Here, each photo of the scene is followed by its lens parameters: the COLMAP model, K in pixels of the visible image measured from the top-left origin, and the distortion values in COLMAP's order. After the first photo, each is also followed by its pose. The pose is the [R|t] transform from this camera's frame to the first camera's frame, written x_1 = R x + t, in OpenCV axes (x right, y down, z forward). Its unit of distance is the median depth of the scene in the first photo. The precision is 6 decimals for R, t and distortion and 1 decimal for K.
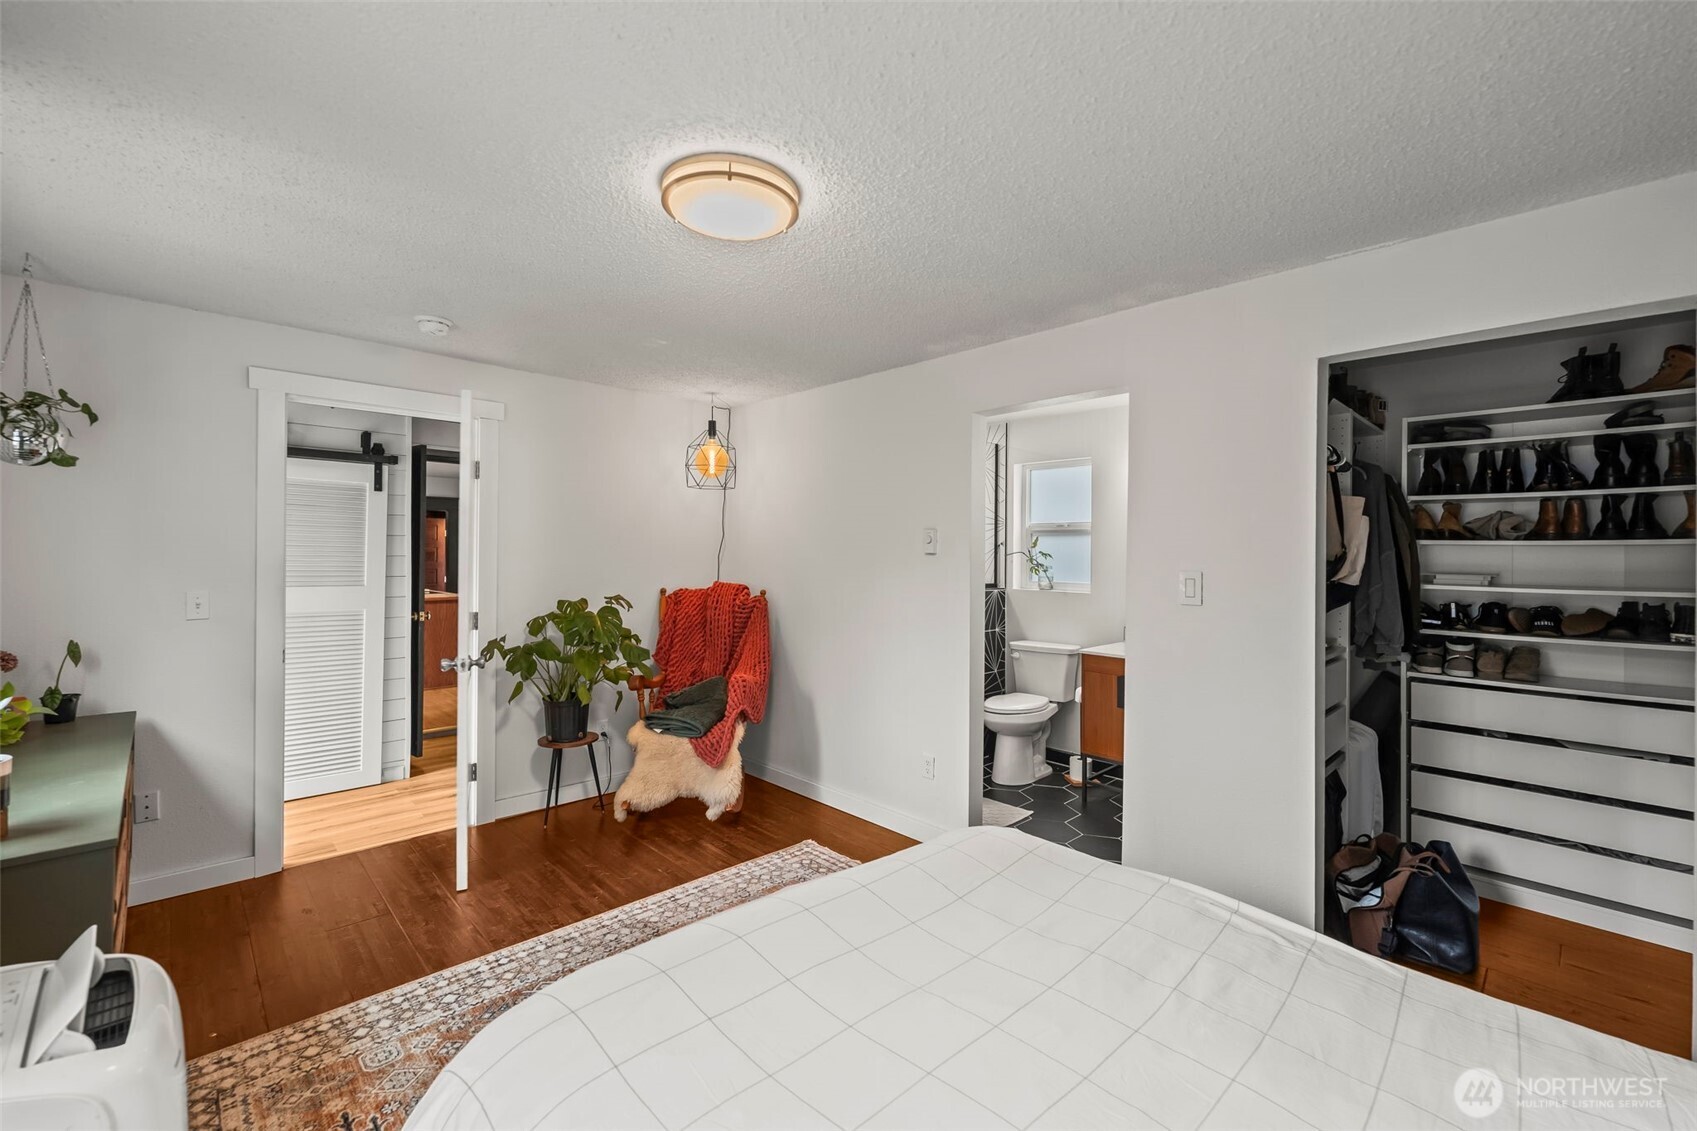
lens RADIAL K [[707.5, 0, 857.3], [0, 707.5, 566.1], [0, 0, 1]] dist [0.000489, -0.000015]
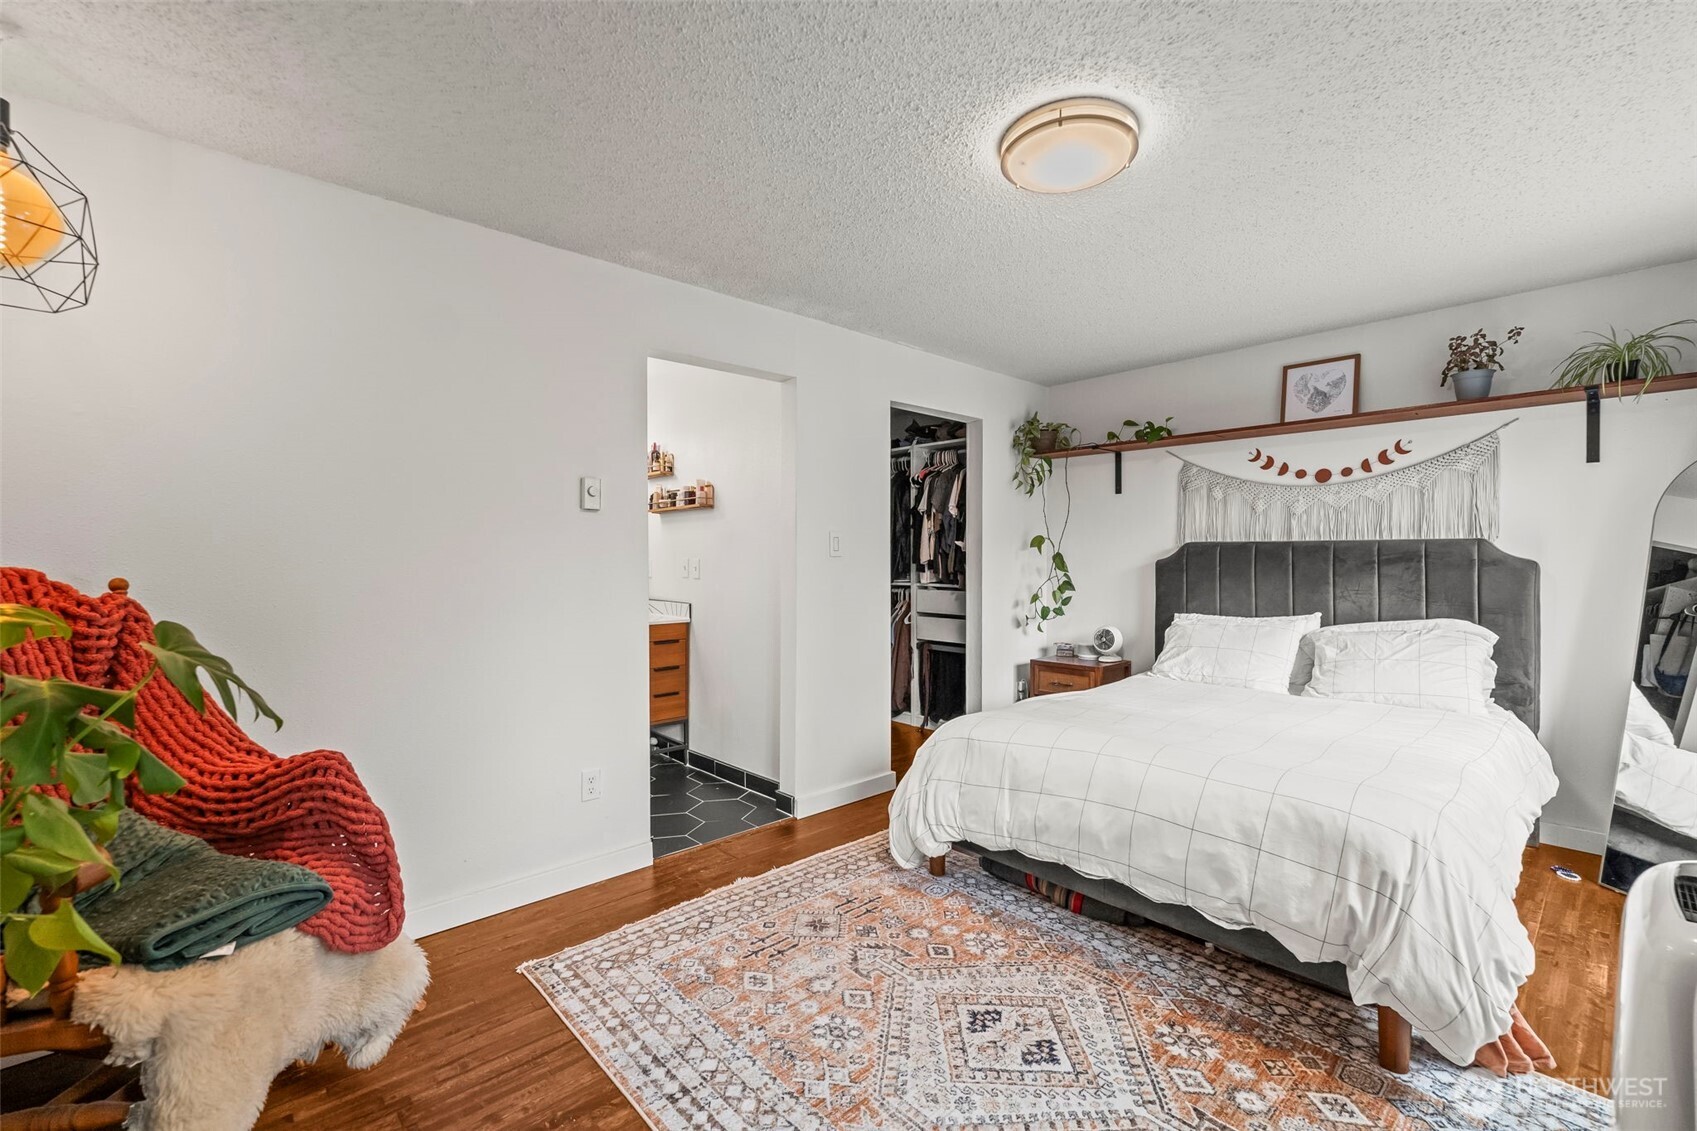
lens RADIAL K [[707.5, 0, 857.3], [0, 707.5, 566.1], [0, 0, 1]] dist [0.000489, -0.000015]
pose [[0.030073, -0.029231, 0.999120, -0.751885], [0.014872, 0.999475, 0.028794, 0.031087], [-0.999437, 0.013993, 0.030492, 0.776095]]
